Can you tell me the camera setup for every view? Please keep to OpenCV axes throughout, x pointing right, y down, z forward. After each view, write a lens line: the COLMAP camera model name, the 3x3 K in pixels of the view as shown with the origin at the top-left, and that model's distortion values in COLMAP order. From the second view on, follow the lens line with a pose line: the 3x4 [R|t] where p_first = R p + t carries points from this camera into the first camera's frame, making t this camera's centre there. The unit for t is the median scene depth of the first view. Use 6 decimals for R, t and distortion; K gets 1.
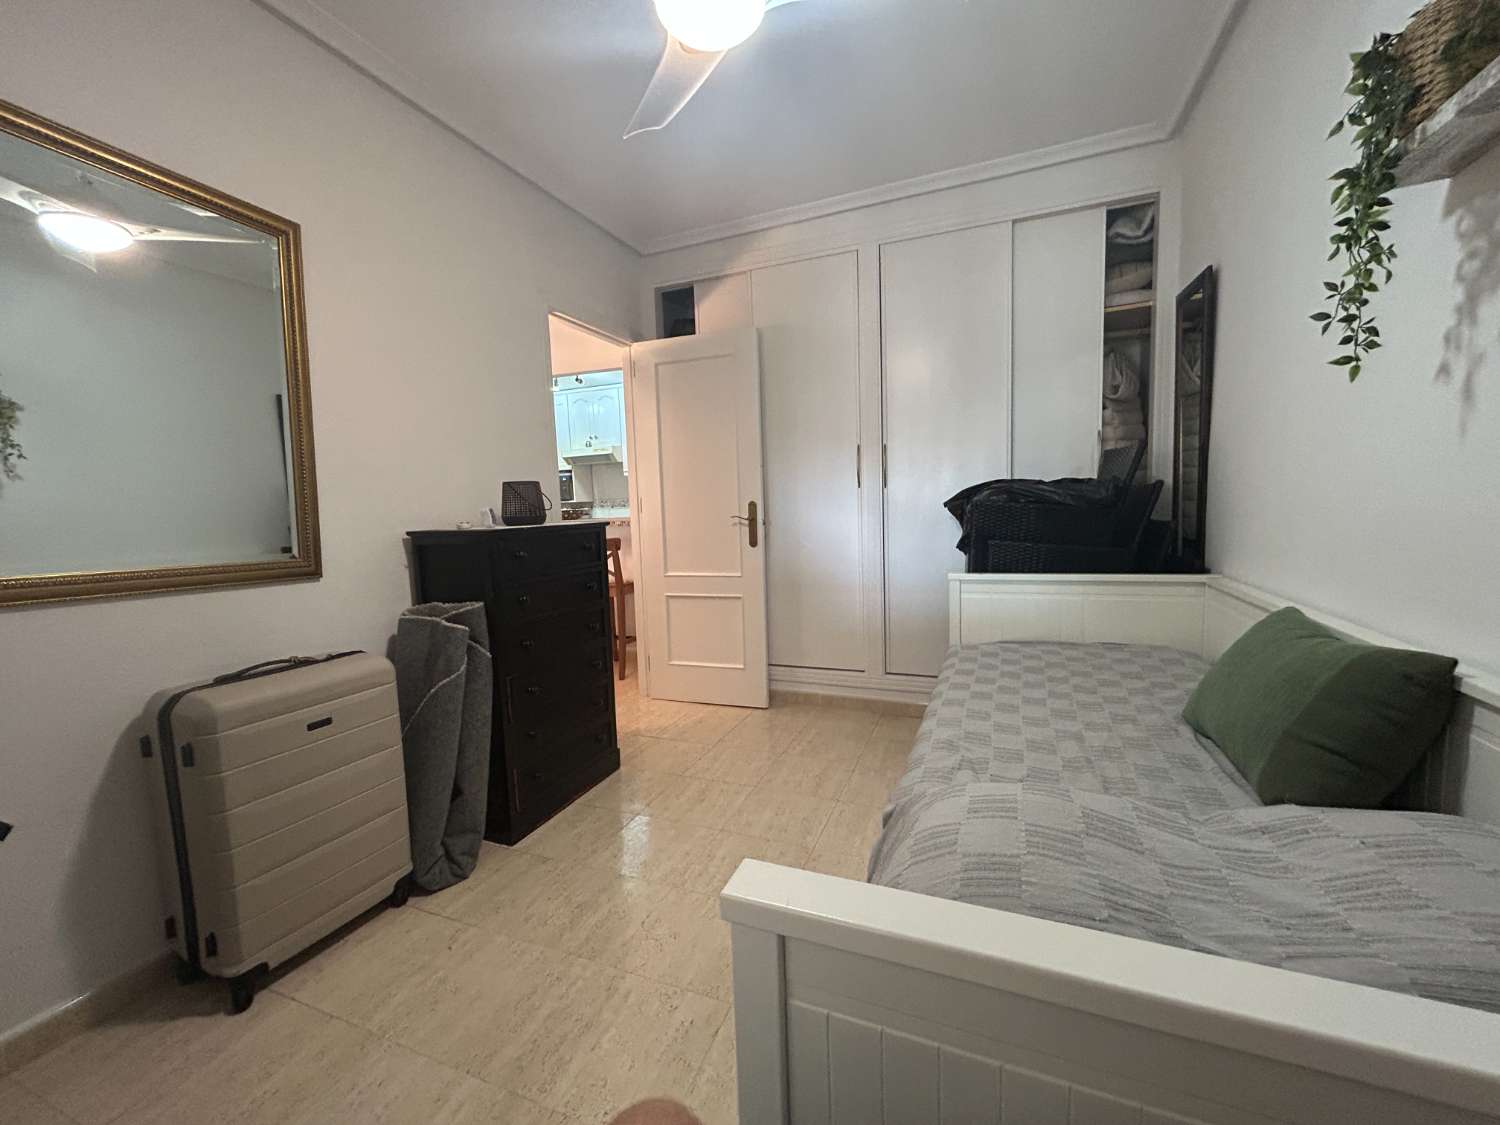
lens RADIAL K [[606.5, 0, 746.6], [0, 606.5, 561.2], [0, 0, 1]] dist [0.000340, -0.000432]
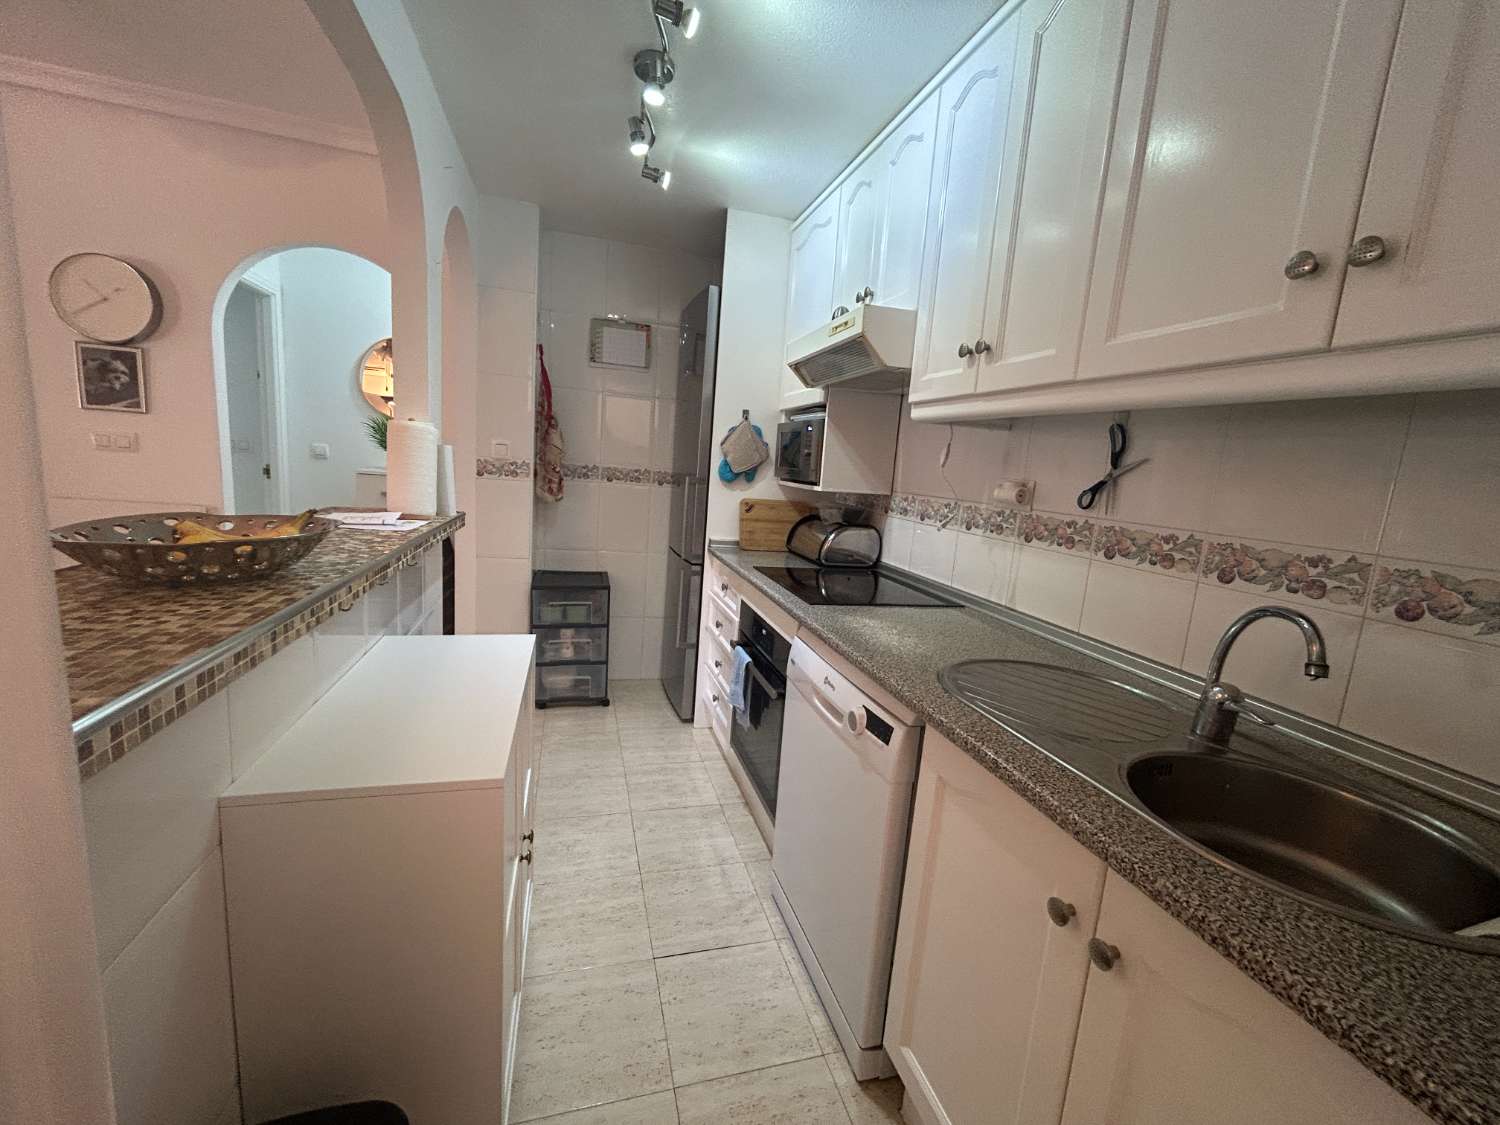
lens RADIAL K [[606.5, 0, 746.6], [0, 606.5, 561.2], [0, 0, 1]] dist [0.000340, -0.000432]
pose [[0.615352, 0.204824, -0.761176, -0.060703], [-0.169886, 0.977418, 0.125672, -0.325291], [0.769727, 0.051981, 0.636253, 2.522245]]
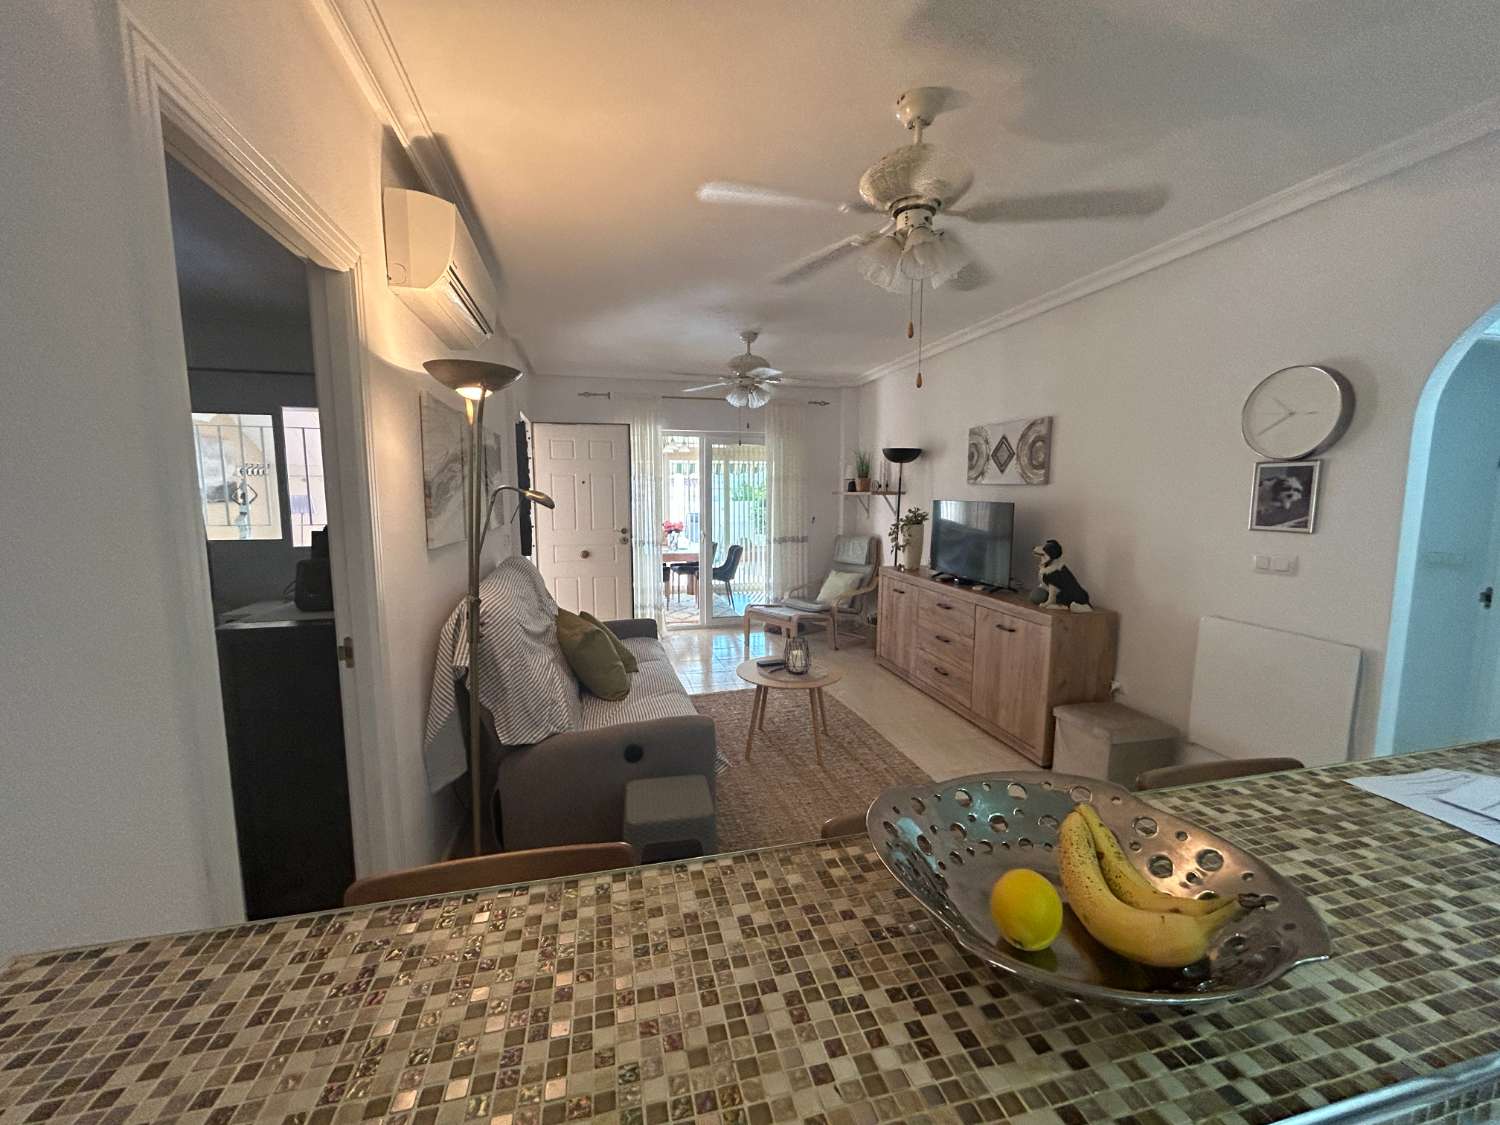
lens RADIAL K [[606.5, 0, 746.6], [0, 606.5, 561.2], [0, 0, 1]] dist [0.000340, -0.000432]
pose [[-0.805139, 0.101854, -0.584274, -0.442833], [-0.027726, 0.977602, 0.208628, -0.419654], [0.592437, 0.184174, -0.784282, 2.625011]]
